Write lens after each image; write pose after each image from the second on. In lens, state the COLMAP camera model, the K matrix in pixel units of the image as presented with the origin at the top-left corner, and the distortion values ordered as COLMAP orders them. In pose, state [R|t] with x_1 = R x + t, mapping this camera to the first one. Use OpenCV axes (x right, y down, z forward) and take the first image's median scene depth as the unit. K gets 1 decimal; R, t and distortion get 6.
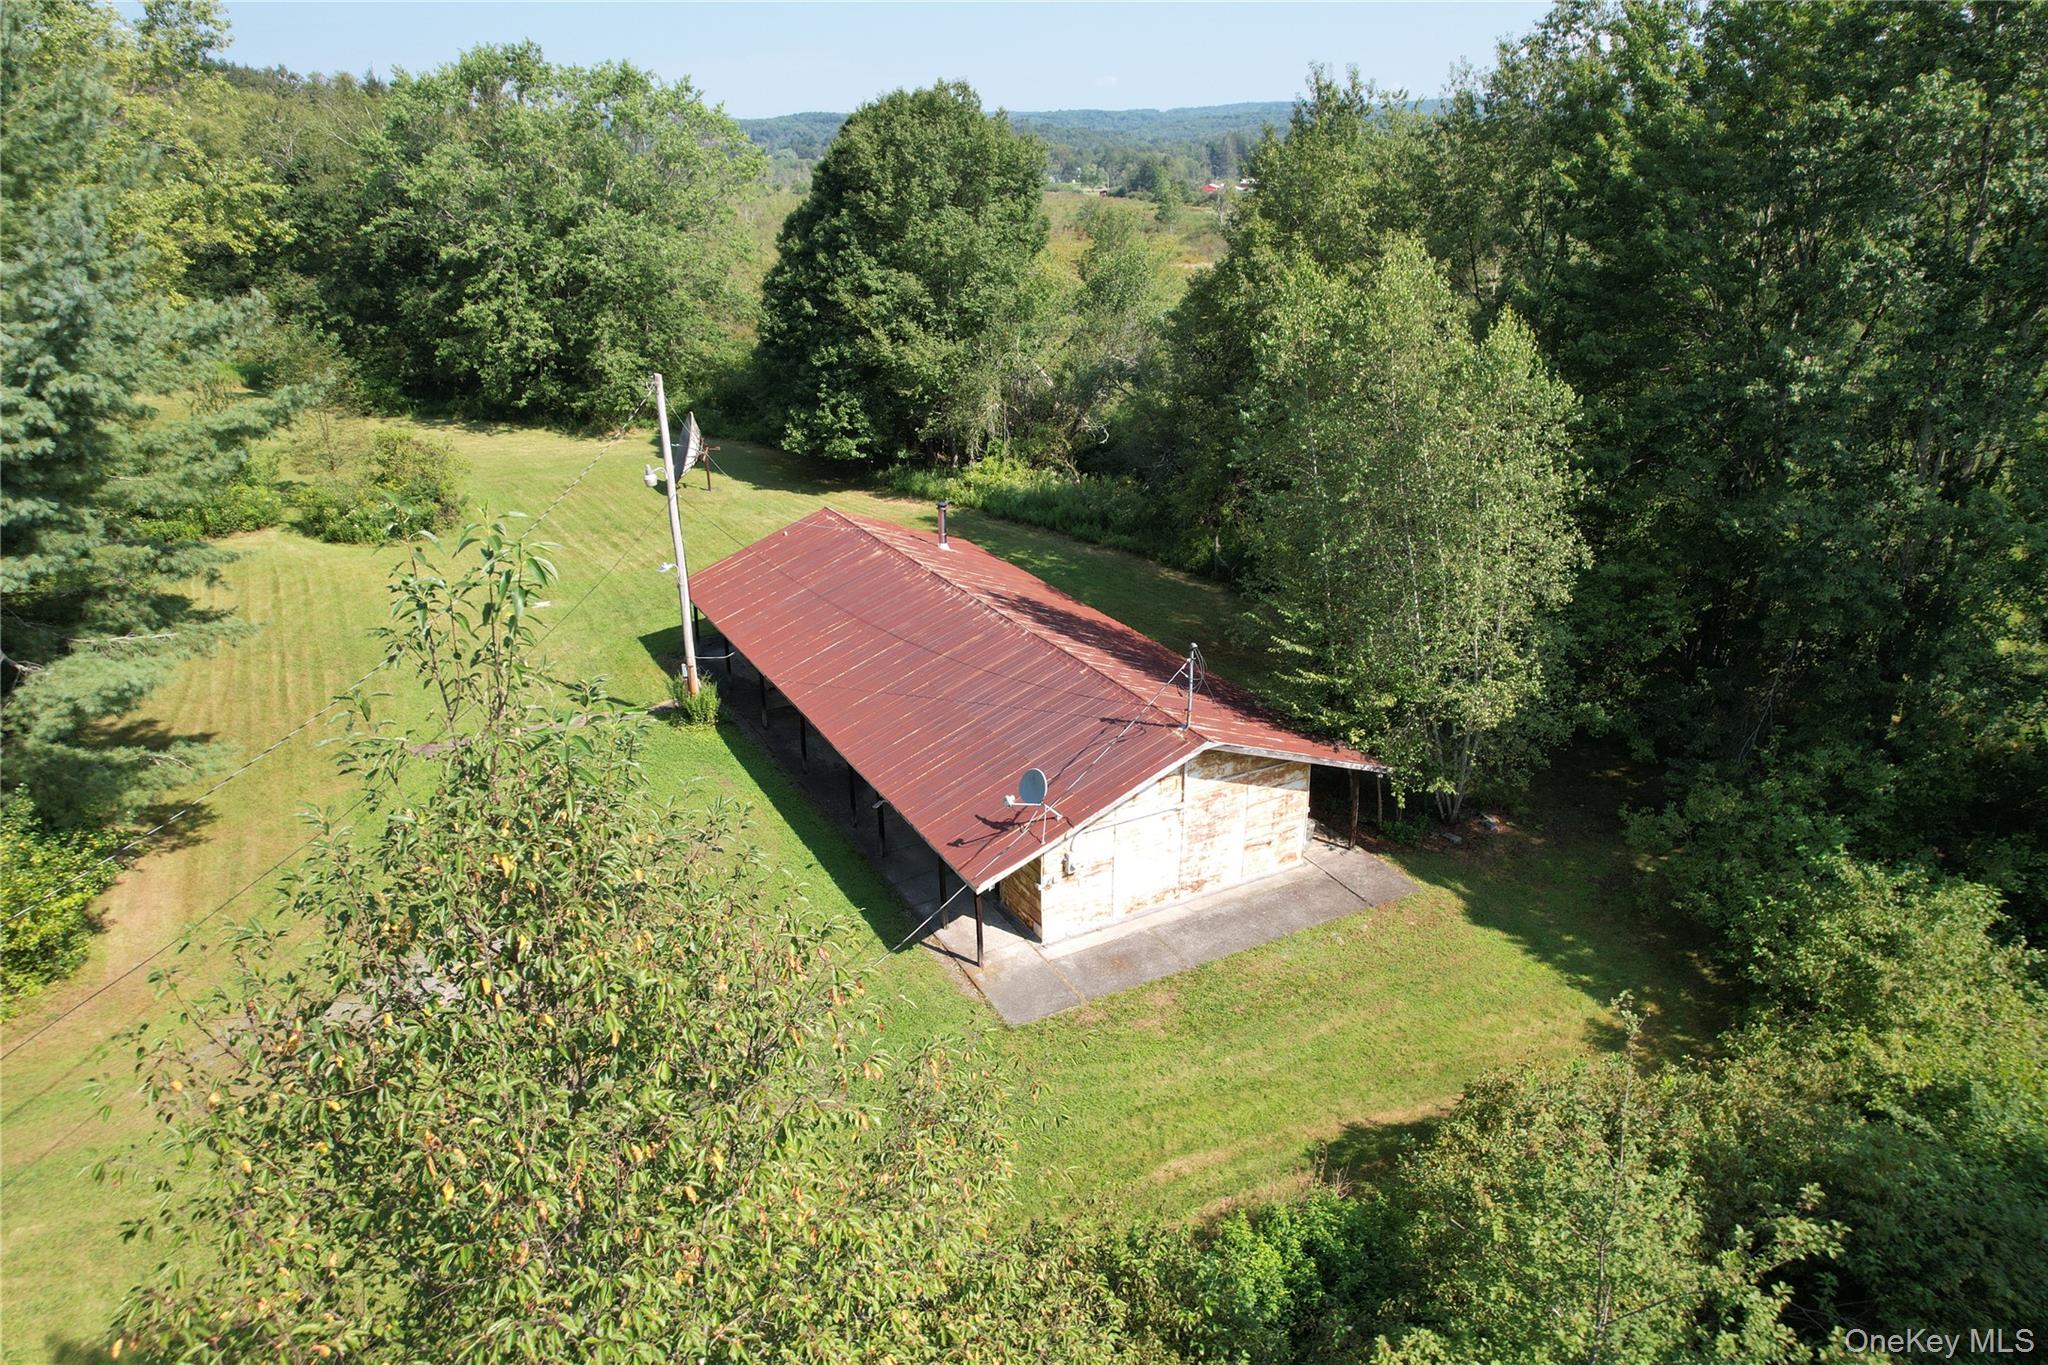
lens RADIAL K [[1314.1, 0, 1023.6], [0, 1314.1, 680.5], [0, 0, 1]] dist [-0.035310, 0.025099]
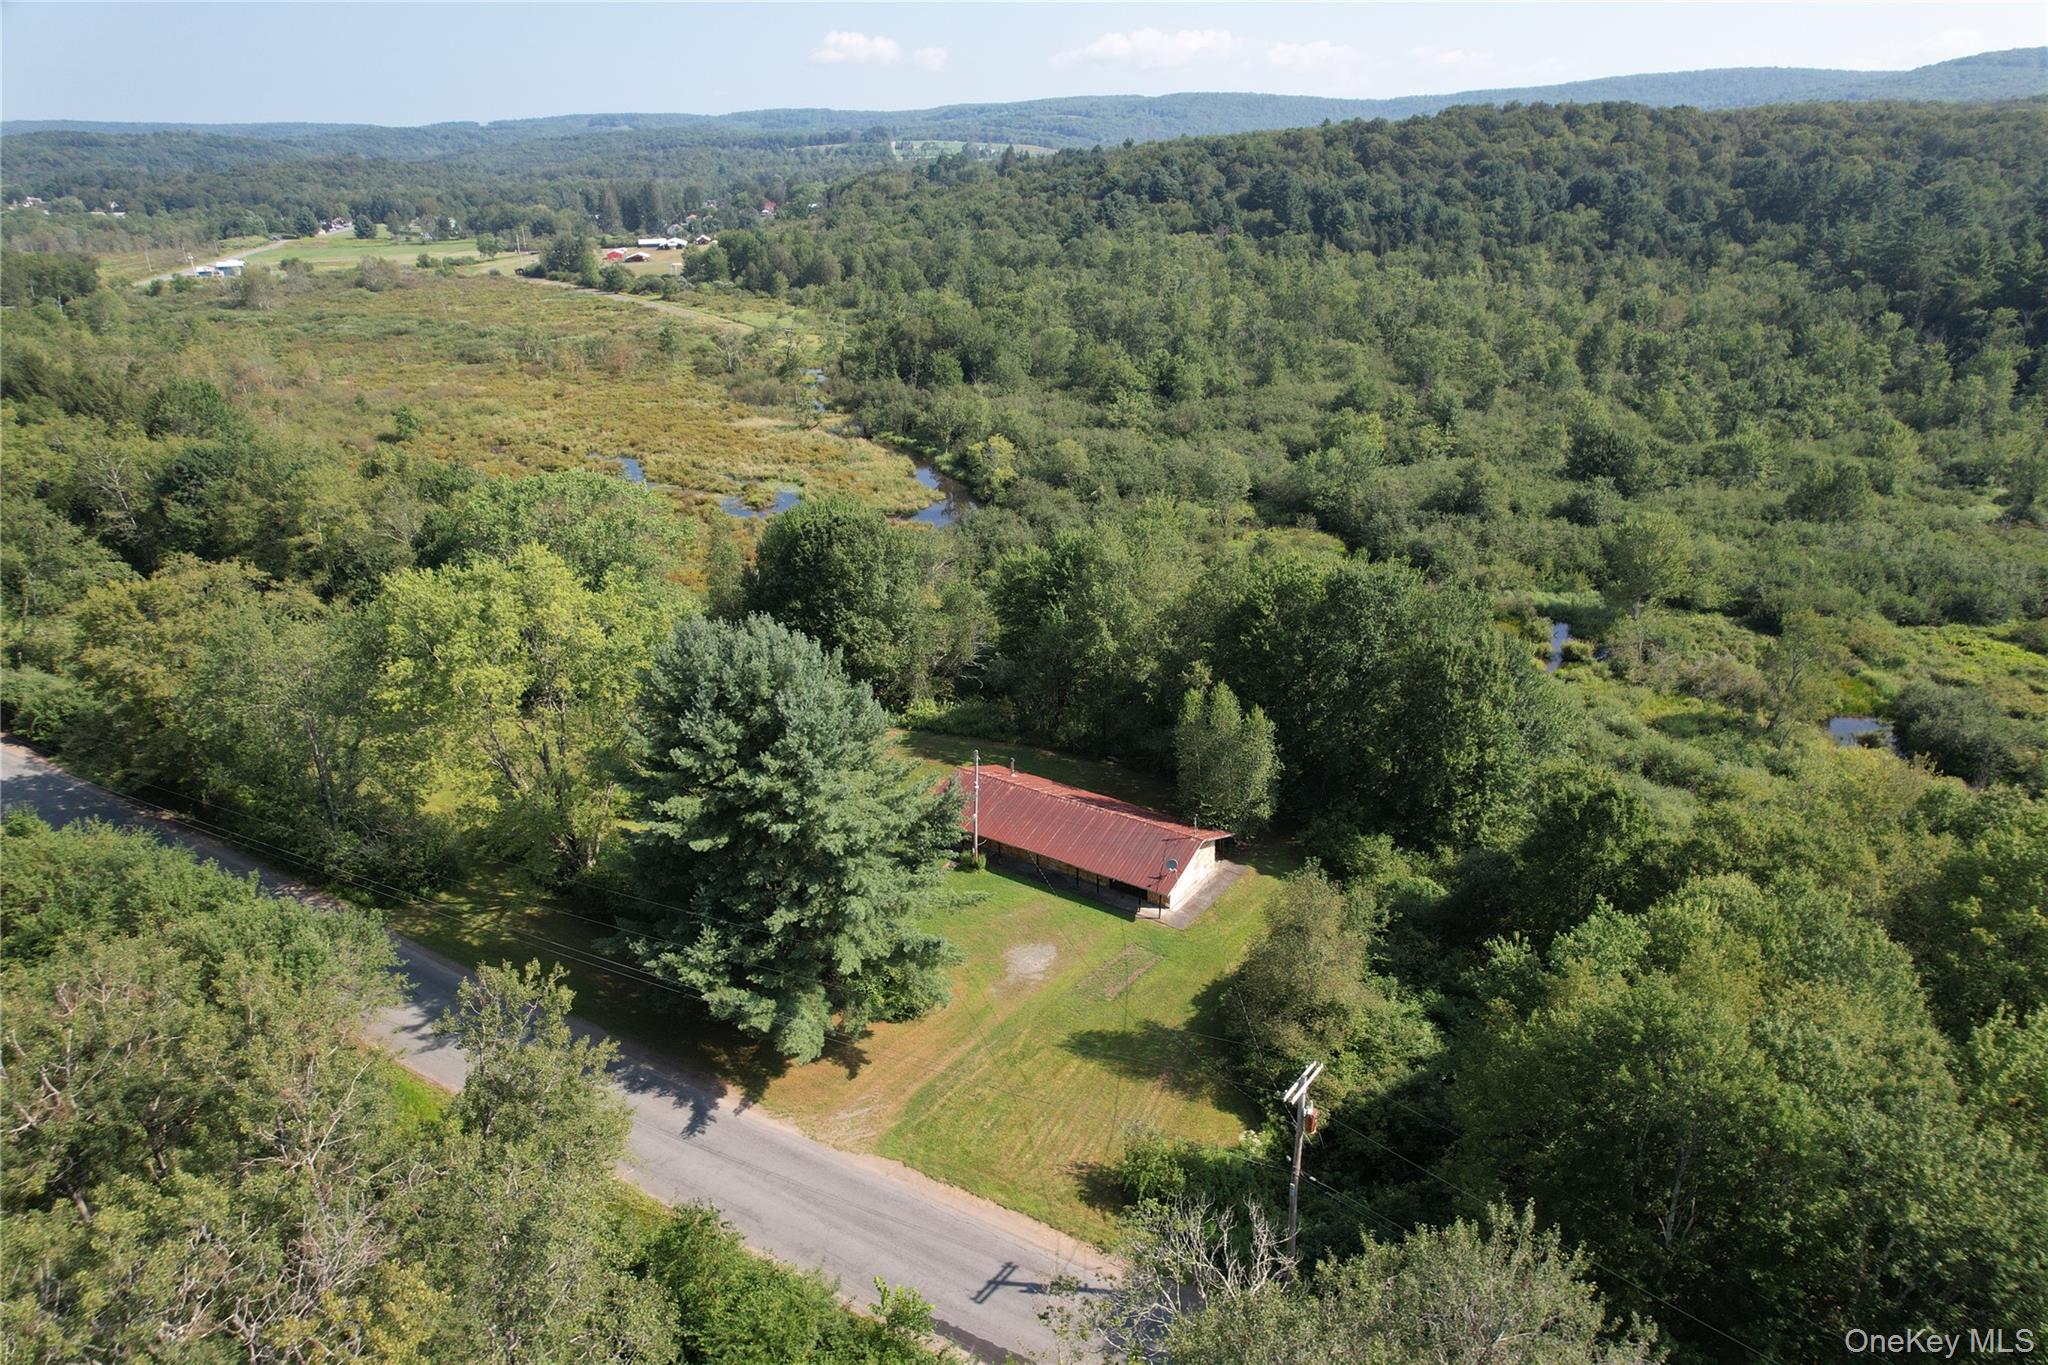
lens RADIAL K [[1314.1, 0, 1021.4], [0, 1314.1, 690.7], [0, 0, 1]] dist [-0.035310, 0.025099]
pose [[0.896742, -0.176338, 0.405905, -0.698517], [0.176907, 0.983552, 0.036454, -0.237136], [-0.405657, 0.039118, 0.913188, -0.856698]]
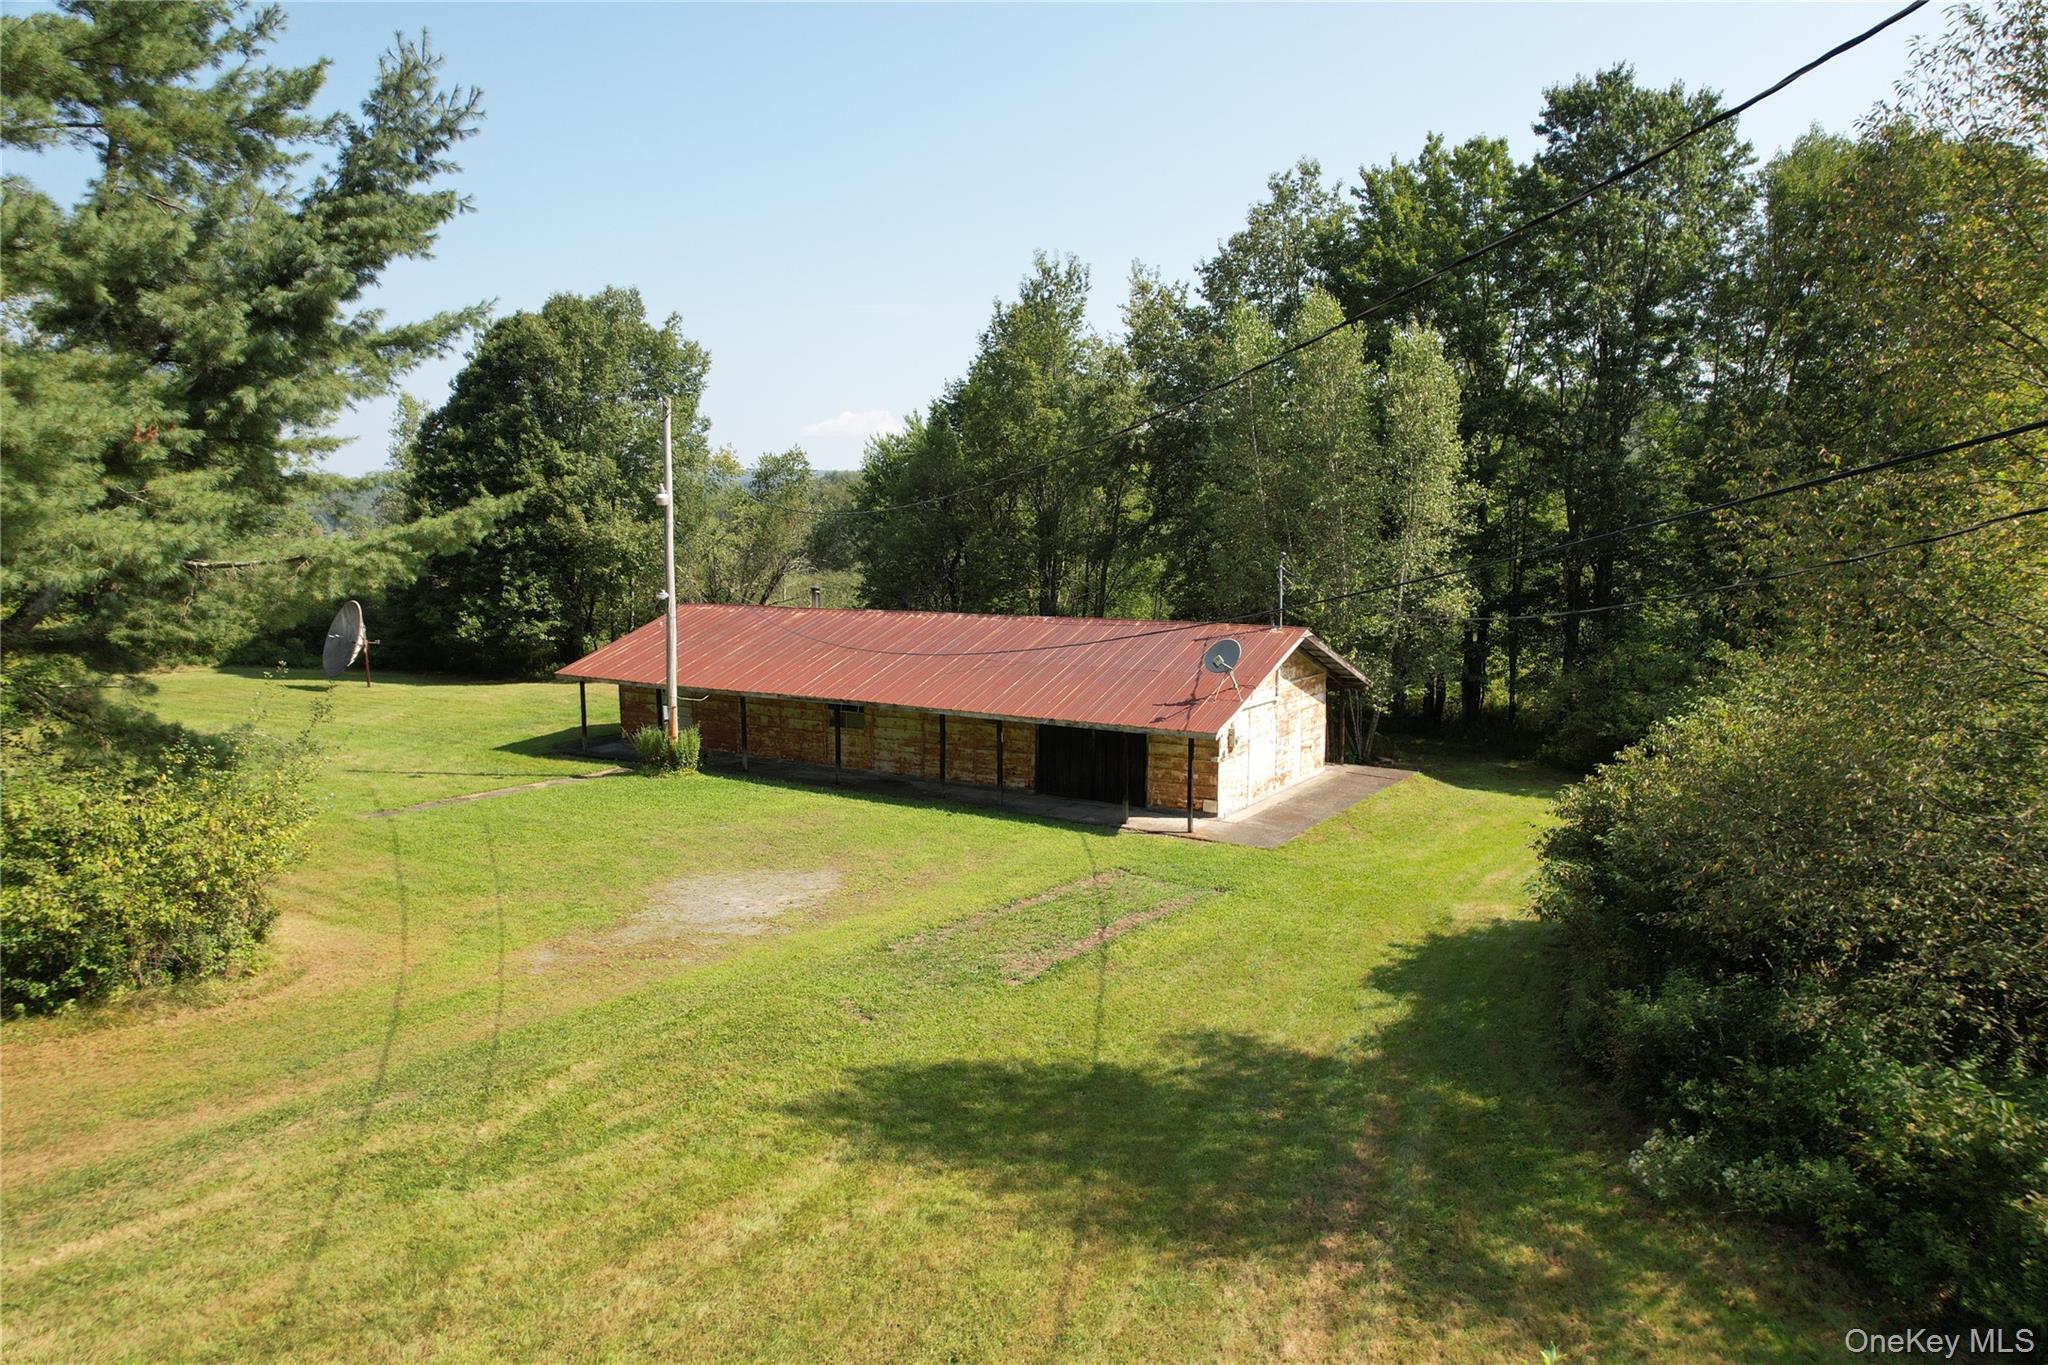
lens RADIAL K [[1314.1, 0, 1025.8], [0, 1314.1, 672.6], [0, 0, 1]] dist [-0.035310, 0.025099]
pose [[0.882750, -0.053706, 0.466763, -0.277631], [0.175073, 0.959500, -0.220701, 0.130264], [-0.436006, 0.276541, 0.856402, 0.037888]]
